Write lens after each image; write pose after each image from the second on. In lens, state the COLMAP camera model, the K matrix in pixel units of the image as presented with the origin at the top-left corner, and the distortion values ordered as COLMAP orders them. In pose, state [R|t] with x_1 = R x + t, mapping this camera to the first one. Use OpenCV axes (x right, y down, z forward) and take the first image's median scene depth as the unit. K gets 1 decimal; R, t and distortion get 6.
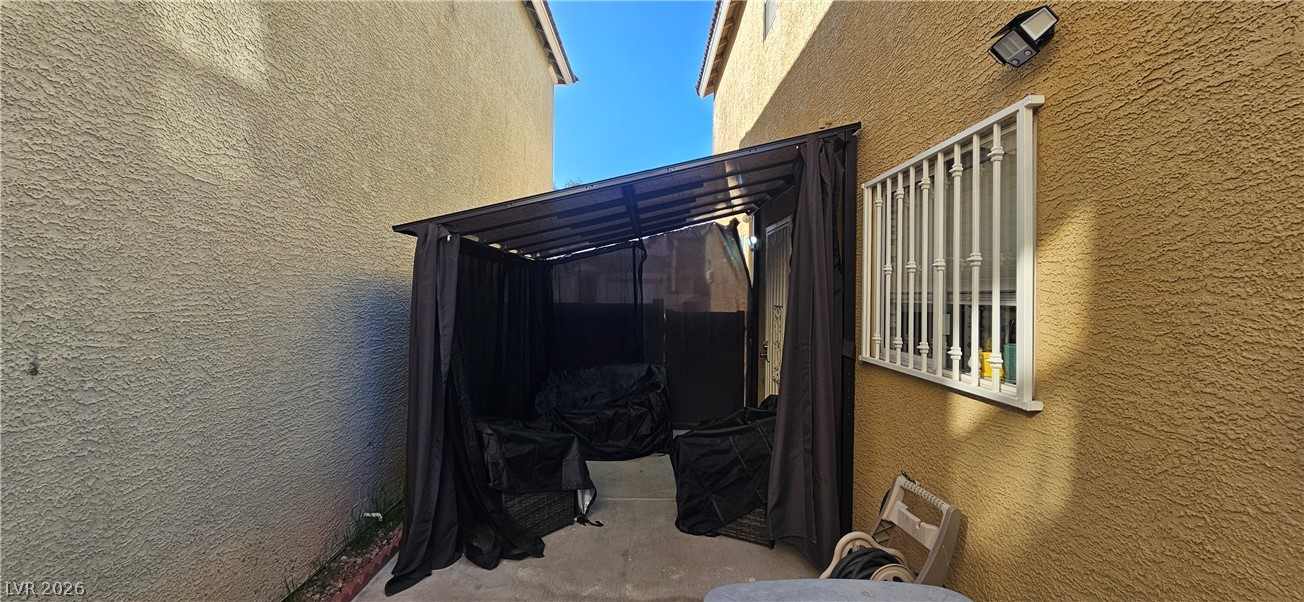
lens RADIAL K [[539.1, 0, 647.8], [0, 539.1, 294.7], [0, 0, 1]] dist [-0.000156, 0.000196]
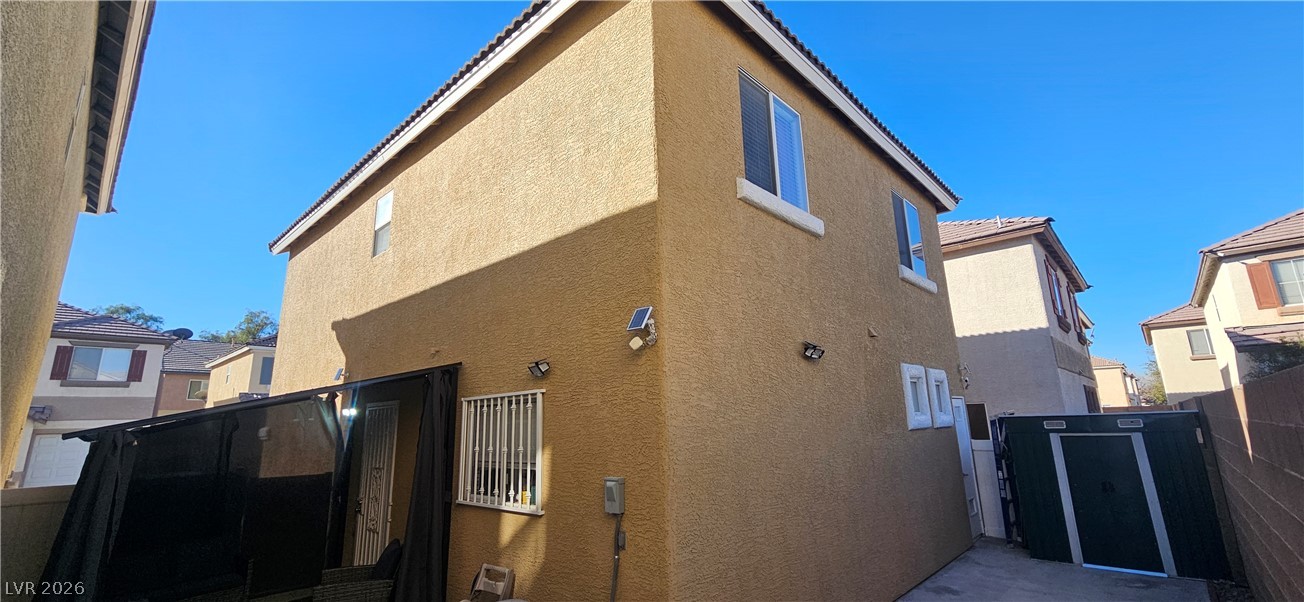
lens RADIAL K [[539.1, 0, 647.8], [0, 539.1, 294.7], [0, 0, 1]] dist [-0.000156, 0.000196]
pose [[0.686066, 0.136044, 0.714707, -0.635608], [0.040075, 0.973803, -0.223832, -0.145661], [-0.726435, 0.182205, 0.662641, -0.874721]]
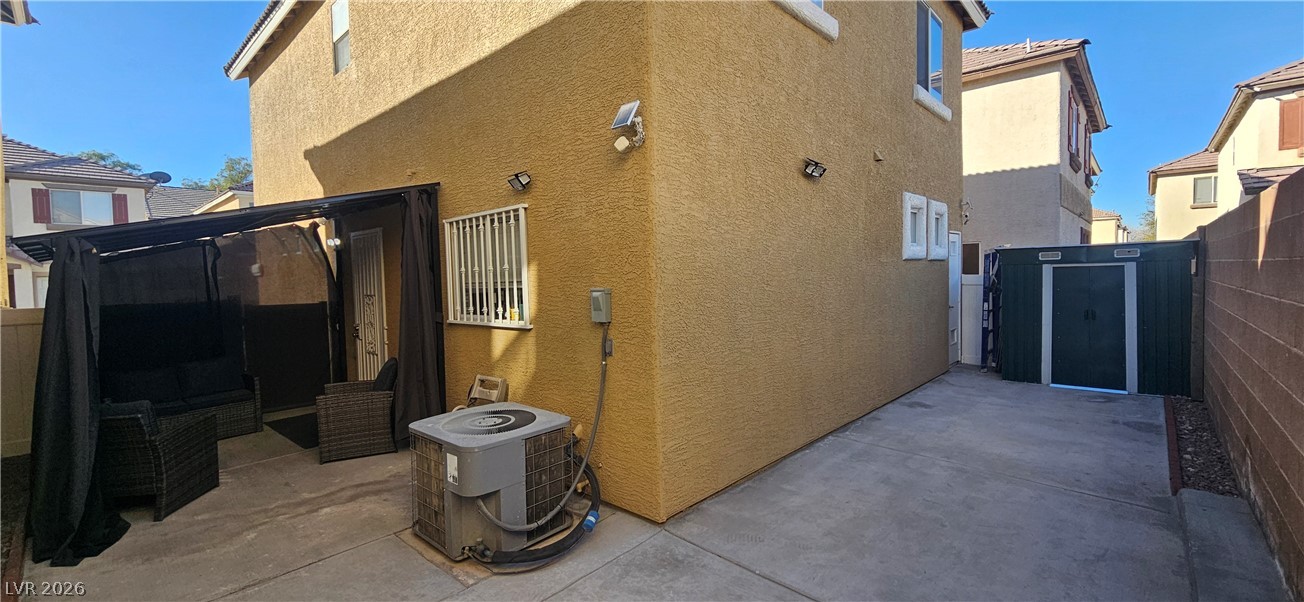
lens RADIAL K [[539.1, 0, 647.8], [0, 539.1, 294.7], [0, 0, 1]] dist [-0.000156, 0.000196]
pose [[0.680703, -0.057742, 0.730280, -0.533921], [0.037470, 0.998328, 0.044010, -0.024981], [-0.731600, -0.002594, 0.681729, -0.806011]]
